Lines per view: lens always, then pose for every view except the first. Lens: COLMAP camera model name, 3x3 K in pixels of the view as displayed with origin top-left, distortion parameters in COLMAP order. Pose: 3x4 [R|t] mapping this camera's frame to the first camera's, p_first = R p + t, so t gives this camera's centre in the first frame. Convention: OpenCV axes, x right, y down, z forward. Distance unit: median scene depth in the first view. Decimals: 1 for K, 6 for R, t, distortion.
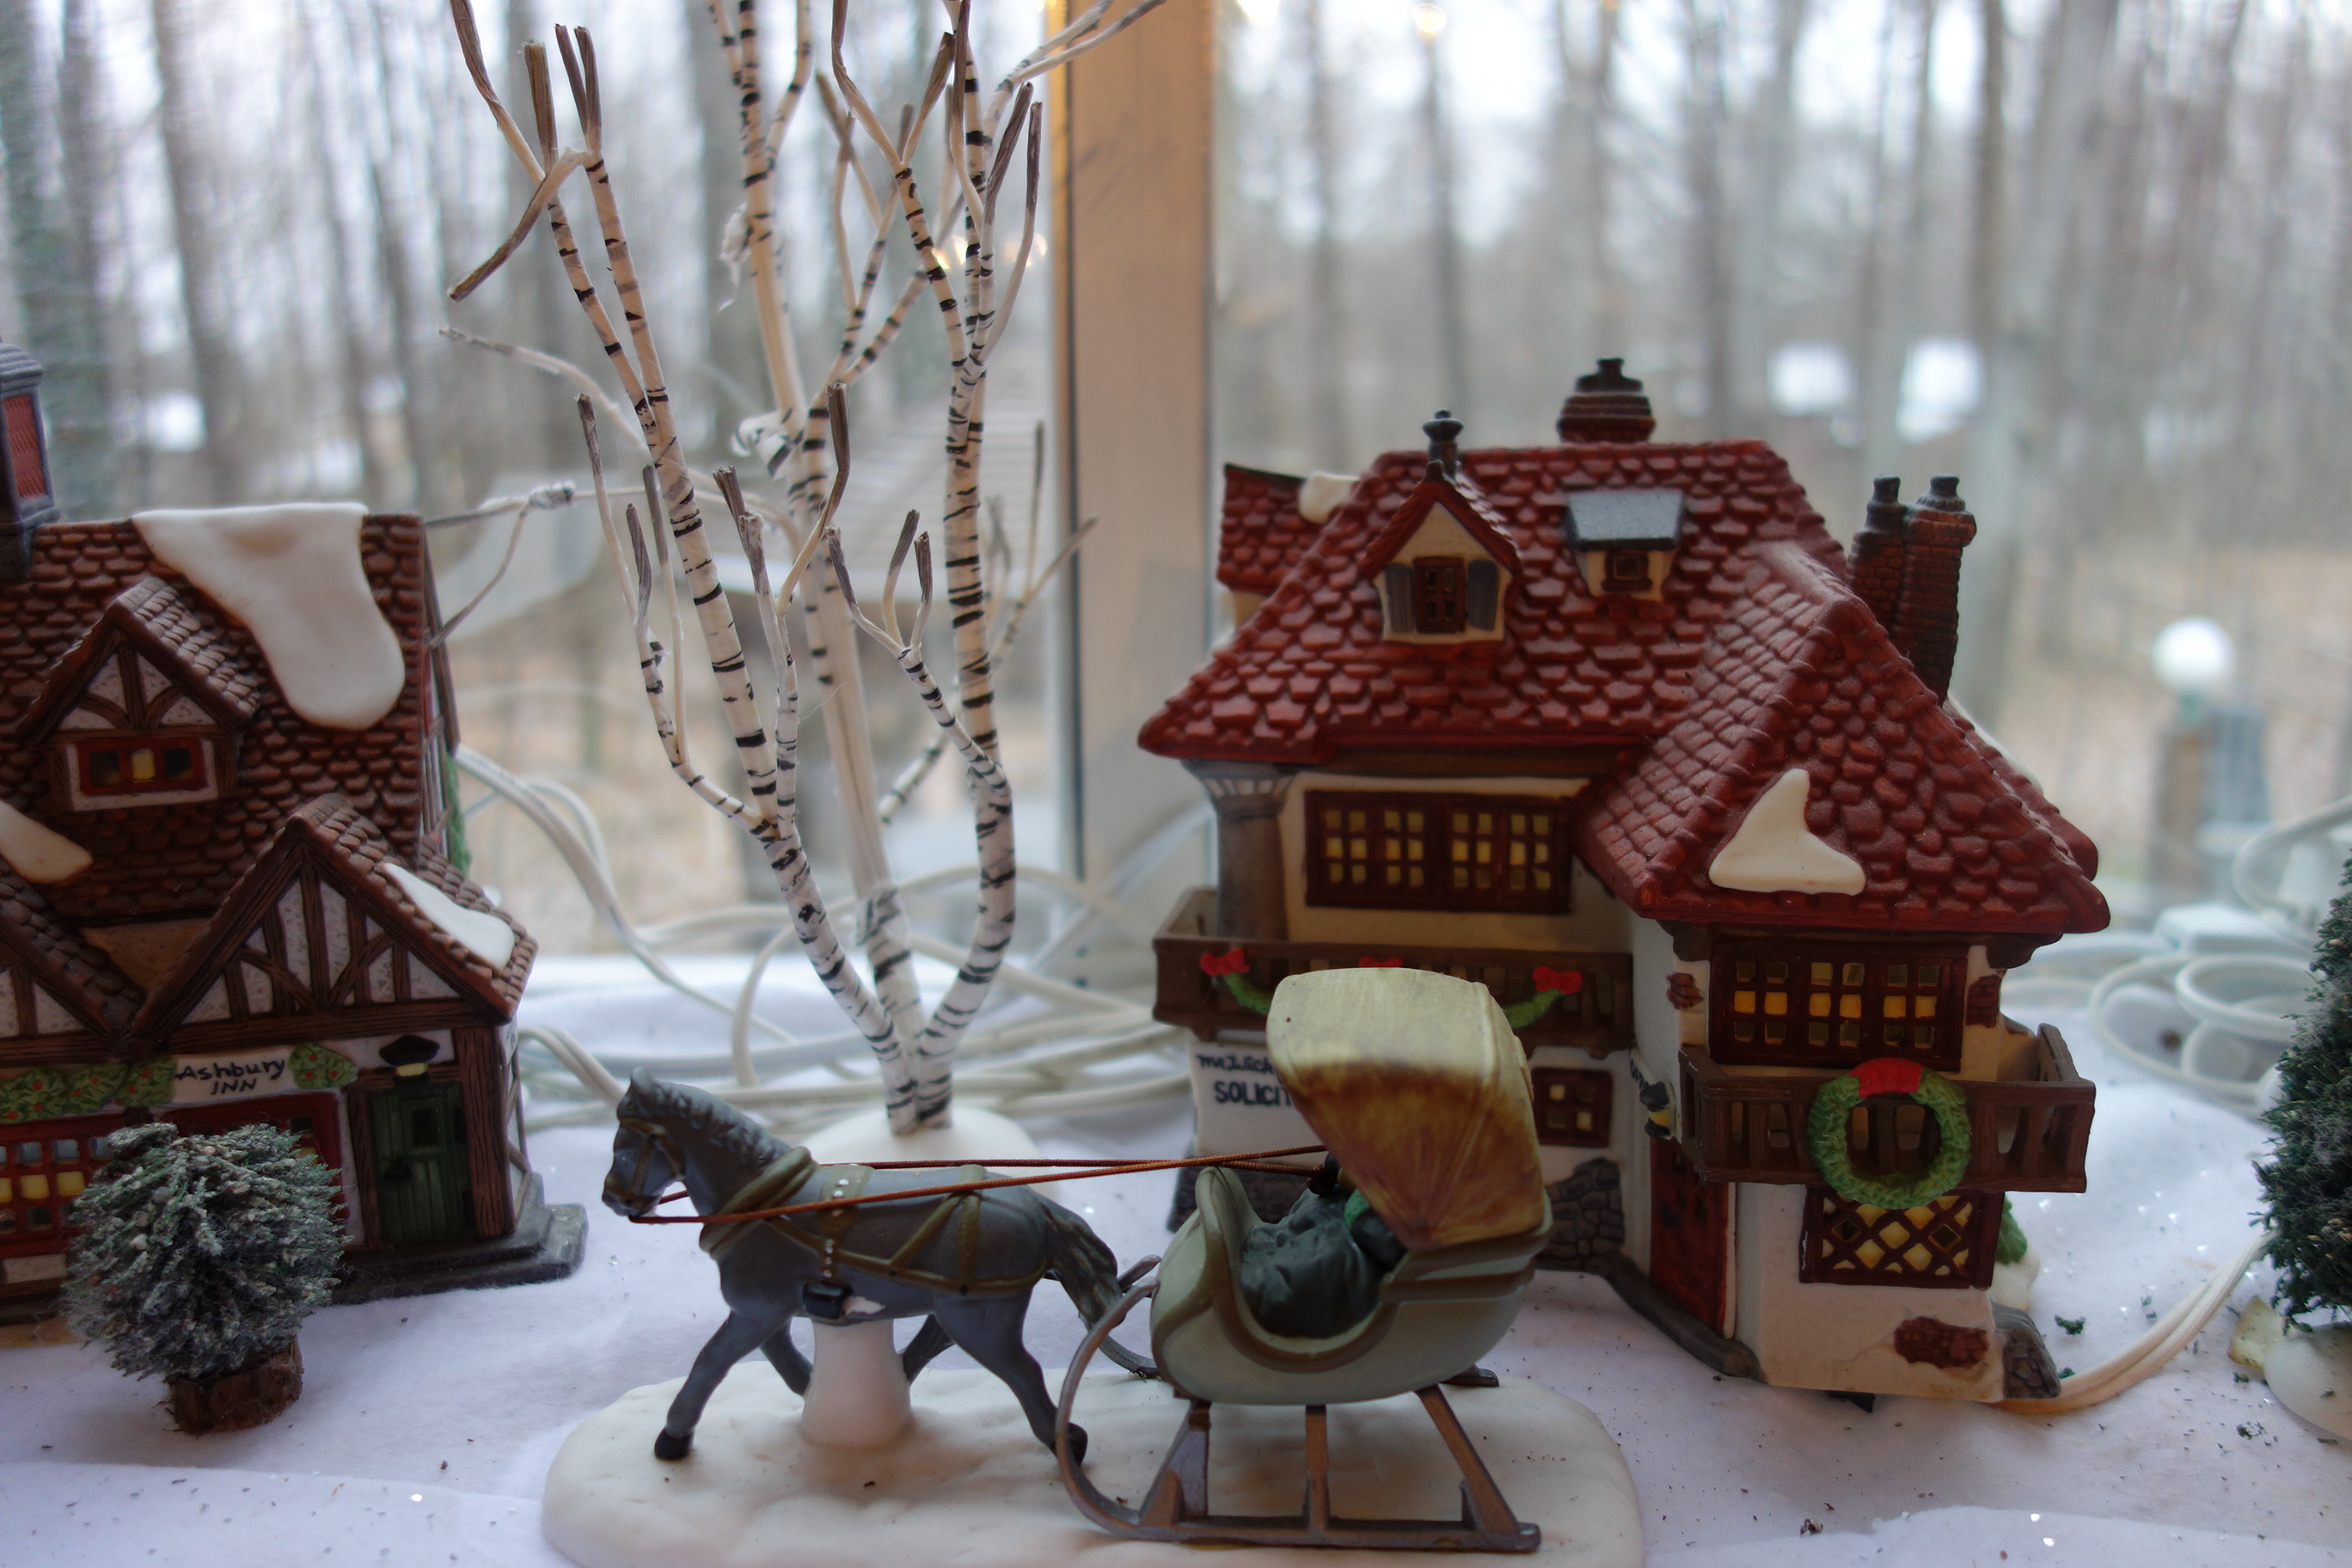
lens RADIAL K [[1837.0, 0, 1176.5], [0, 1837.0, 779.4], [0, 0, 1]] dist [0.010141, -0.001903]
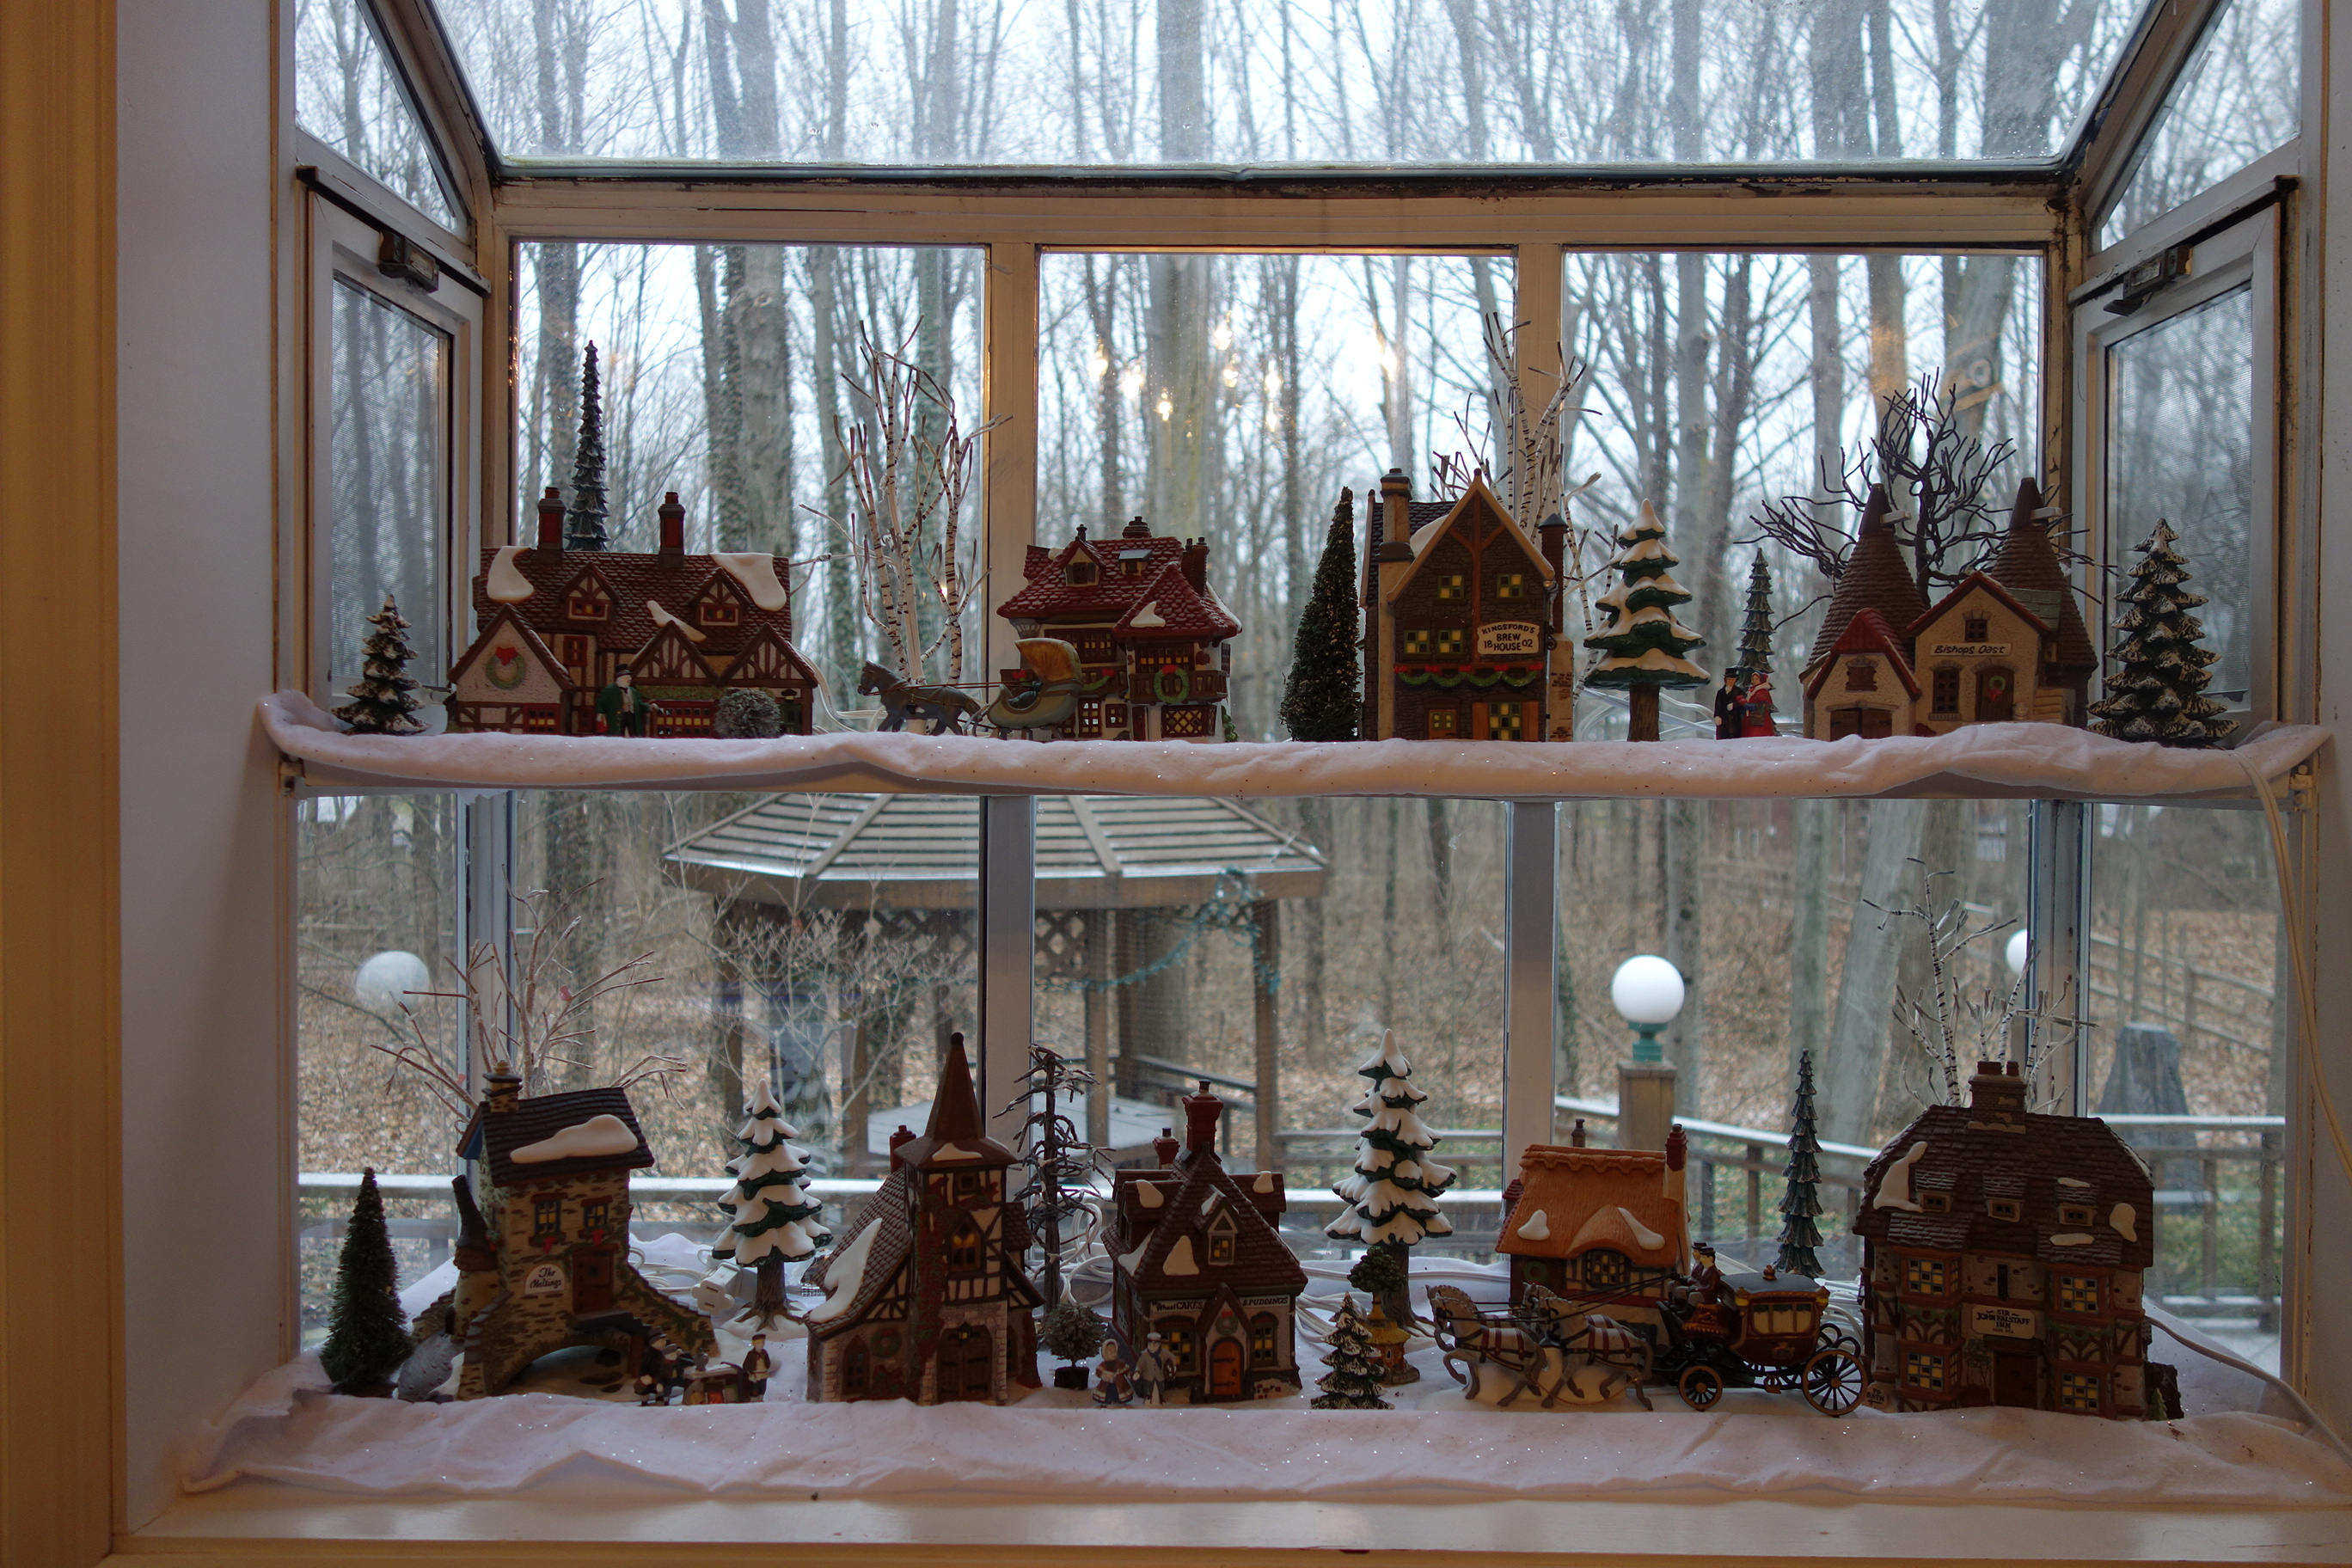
lens RADIAL K [[1830.5, 0, 1178.9], [0, 1830.5, 783.2], [0, 0, 1]] dist [0.003811, -0.003644]
pose [[0.999835, 0.015818, 0.008936, 0.308260], [-0.013871, 0.982300, -0.186801, 0.971851], [-0.011732, 0.186646, 0.982357, -2.460280]]
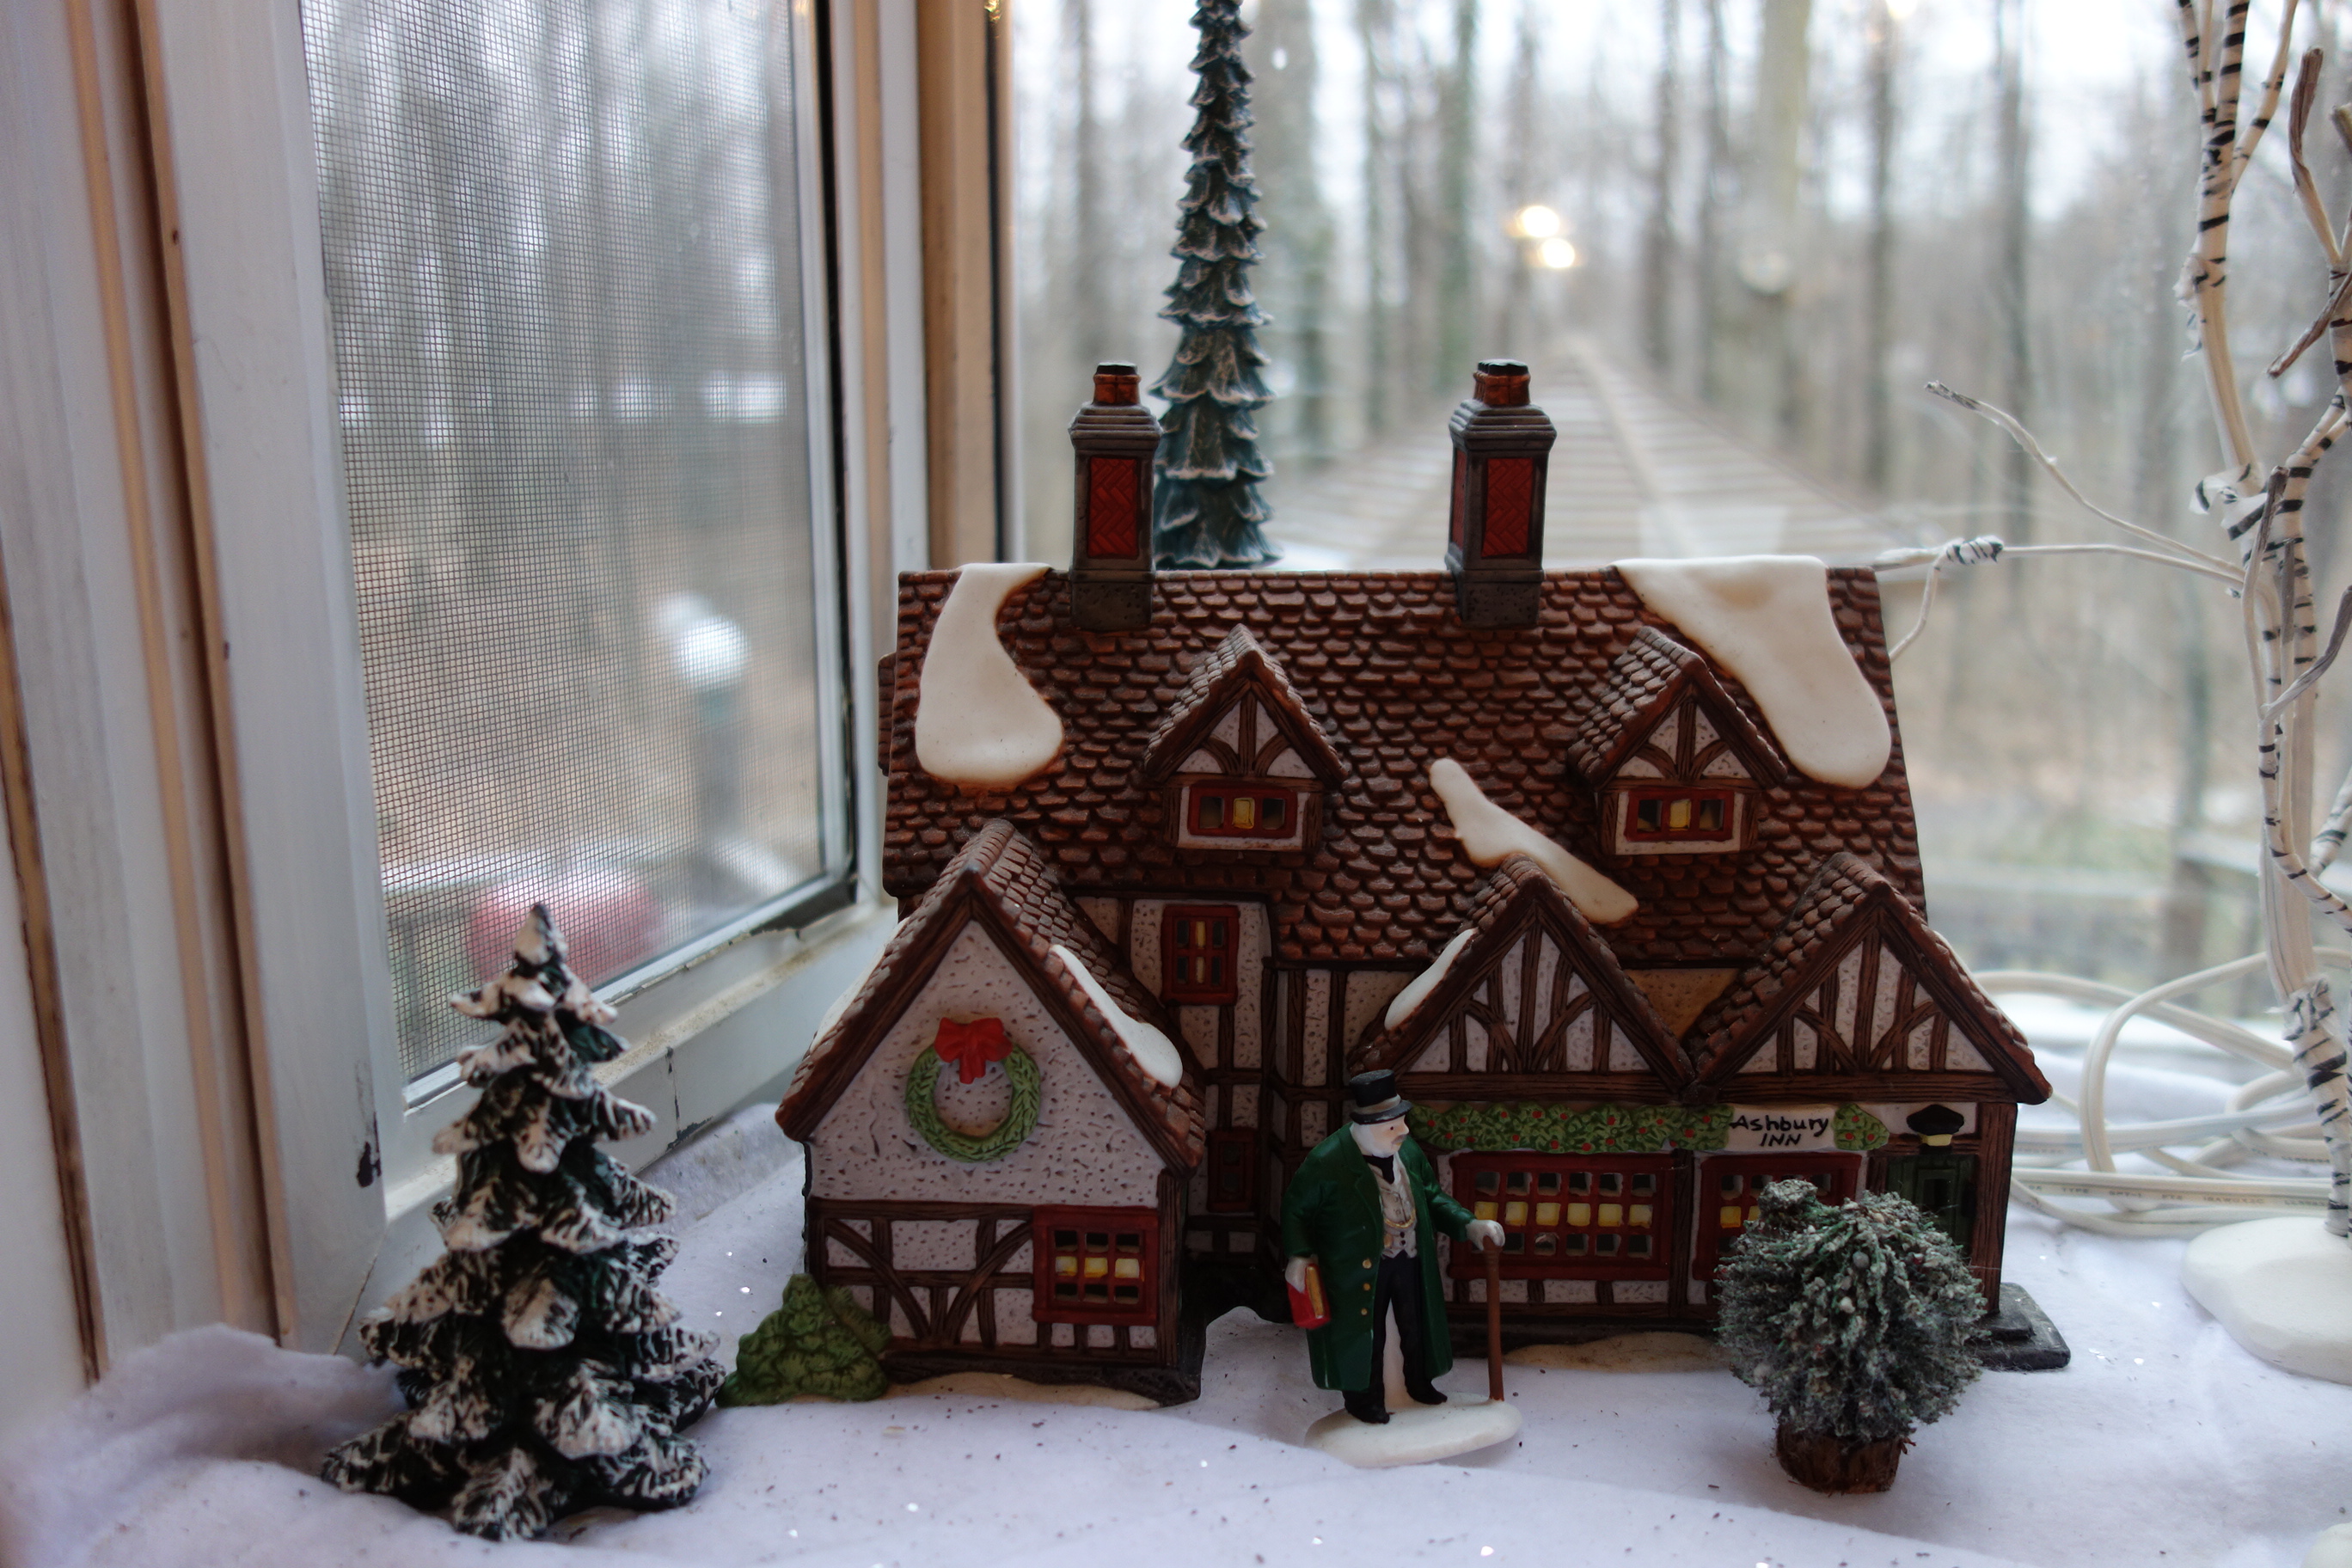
lens RADIAL K [[1844.0, 0, 1178.3], [0, 1844.0, 776.5], [0, 0, 1]] dist [0.009567, -0.002845]
pose [[0.964640, 0.063869, -0.255715, -0.569502], [-0.062372, 0.997955, 0.013968, -0.025529], [0.256084, 0.002475, 0.966651, -0.064466]]
